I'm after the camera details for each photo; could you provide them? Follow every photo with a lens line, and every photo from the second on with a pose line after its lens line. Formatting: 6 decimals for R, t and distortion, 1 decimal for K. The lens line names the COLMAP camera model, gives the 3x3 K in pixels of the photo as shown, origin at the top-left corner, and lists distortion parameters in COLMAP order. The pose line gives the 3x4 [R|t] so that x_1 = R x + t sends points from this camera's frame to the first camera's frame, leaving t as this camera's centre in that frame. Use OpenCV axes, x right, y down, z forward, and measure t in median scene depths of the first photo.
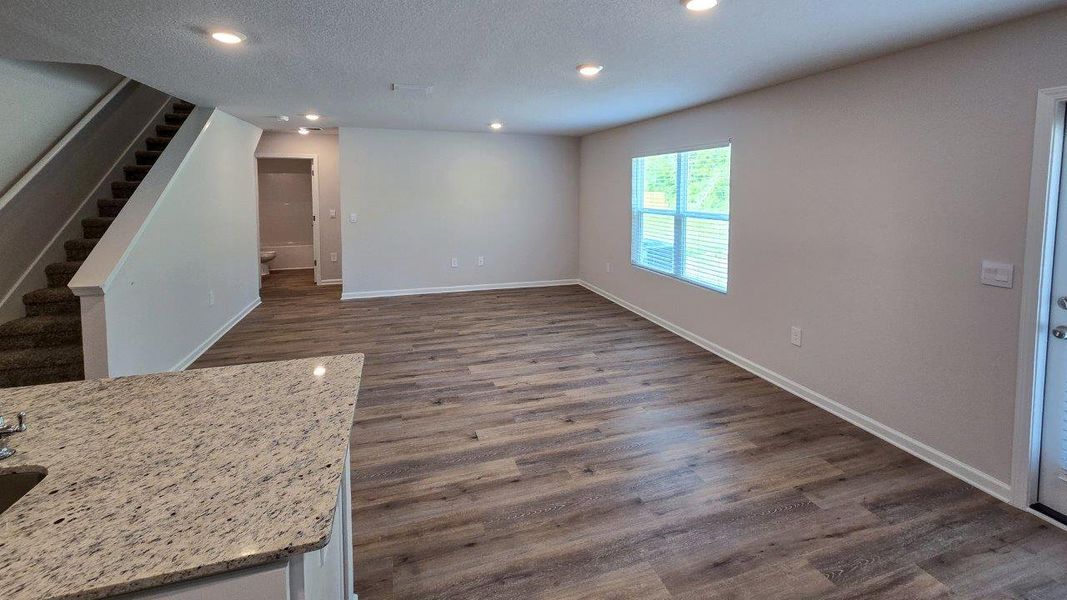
lens RADIAL K [[448.0, 0, 539.7], [0, 448.0, 265.3], [0, 0, 1]] dist [-0.000900, -0.000080]
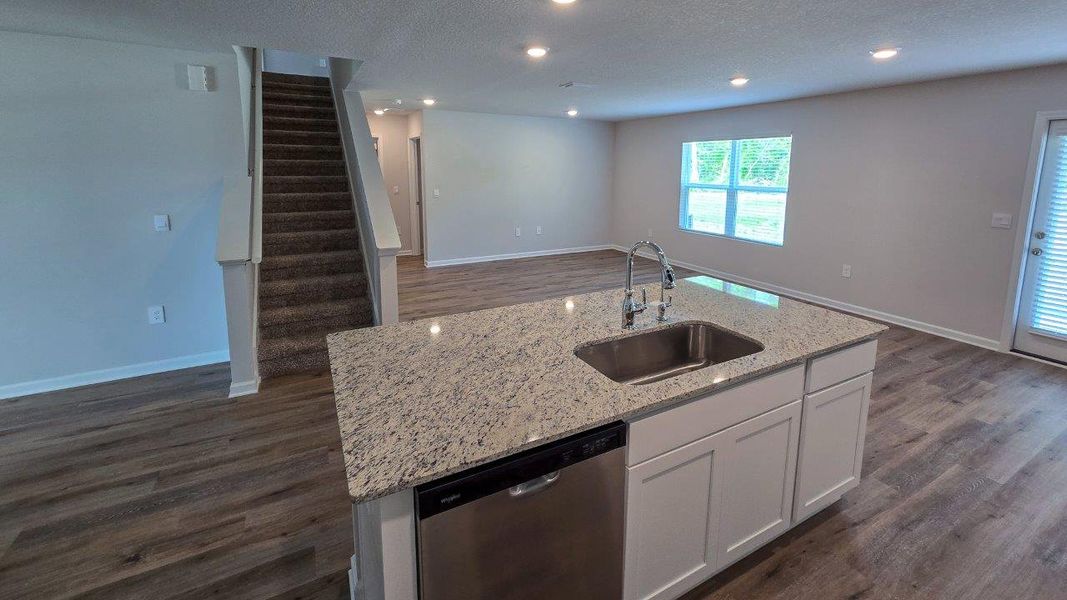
lens RADIAL K [[436.7, 0, 537.5], [0, 436.7, 275.9], [0, 0, 1]] dist [-0.000281, -0.000154]
pose [[0.982105, -0.041110, 0.183794, -0.579565], [0.026634, 0.996395, 0.080547, 0.026404], [-0.186443, -0.074211, 0.979659, -0.182491]]
